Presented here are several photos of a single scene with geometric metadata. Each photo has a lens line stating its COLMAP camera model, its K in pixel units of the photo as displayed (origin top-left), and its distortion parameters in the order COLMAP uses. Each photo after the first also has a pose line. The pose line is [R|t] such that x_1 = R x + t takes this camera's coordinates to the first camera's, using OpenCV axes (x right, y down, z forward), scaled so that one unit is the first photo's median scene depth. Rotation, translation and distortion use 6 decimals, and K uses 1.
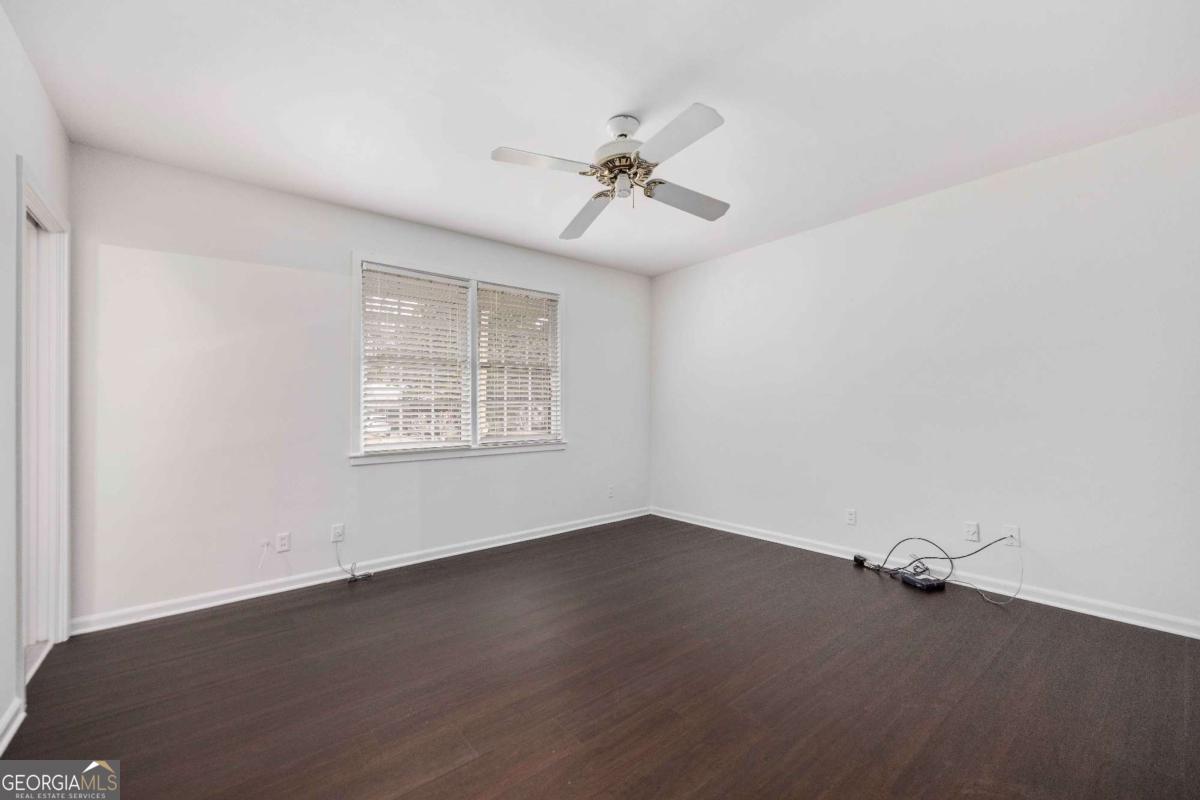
lens RADIAL K [[478.6, 0, 600.0], [0, 478.6, 400.0], [0, 0, 1]] dist [-0.000330, -0.000030]
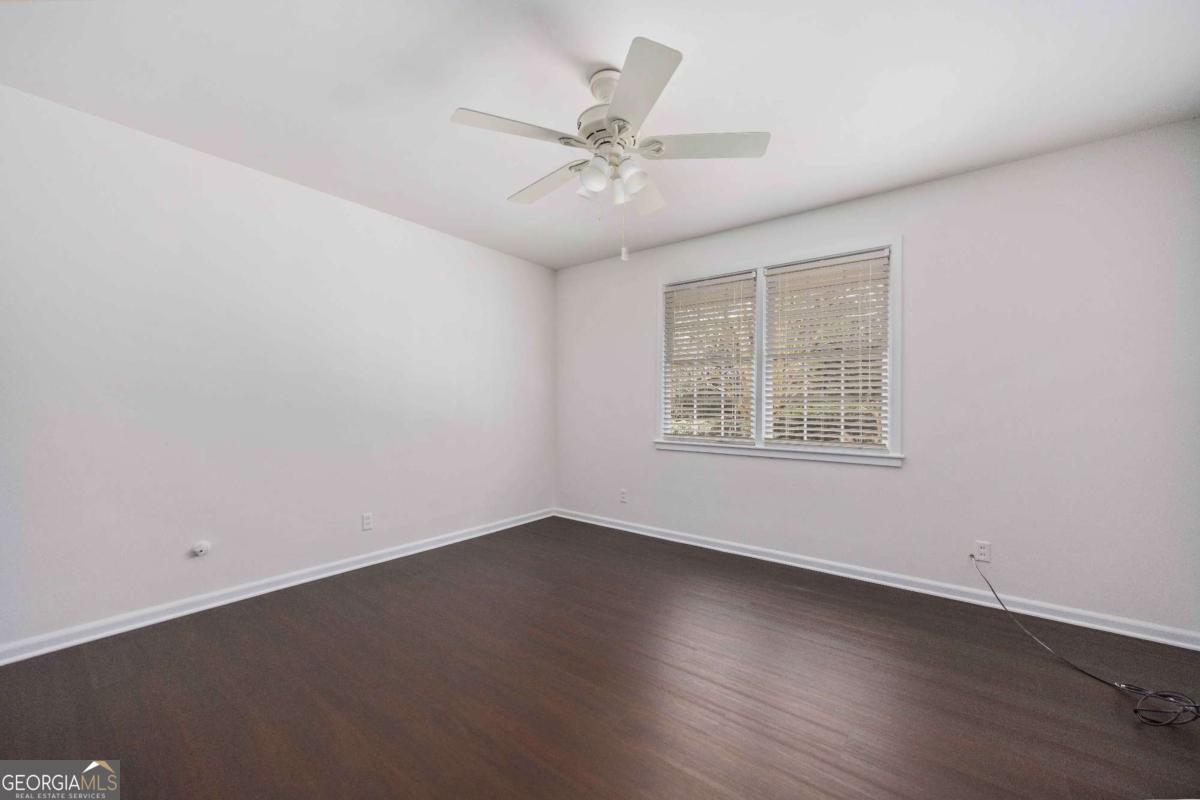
lens RADIAL K [[478.6, 0, 600.0], [0, 478.6, 400.0], [0, 0, 1]] dist [-0.000330, -0.000030]
pose [[0.207960, -0.002711, -0.978134, 0.588143], [0.003194, 0.999993, -0.002092, 0.007887], [0.978132, -0.002689, 0.207967, 0.504378]]
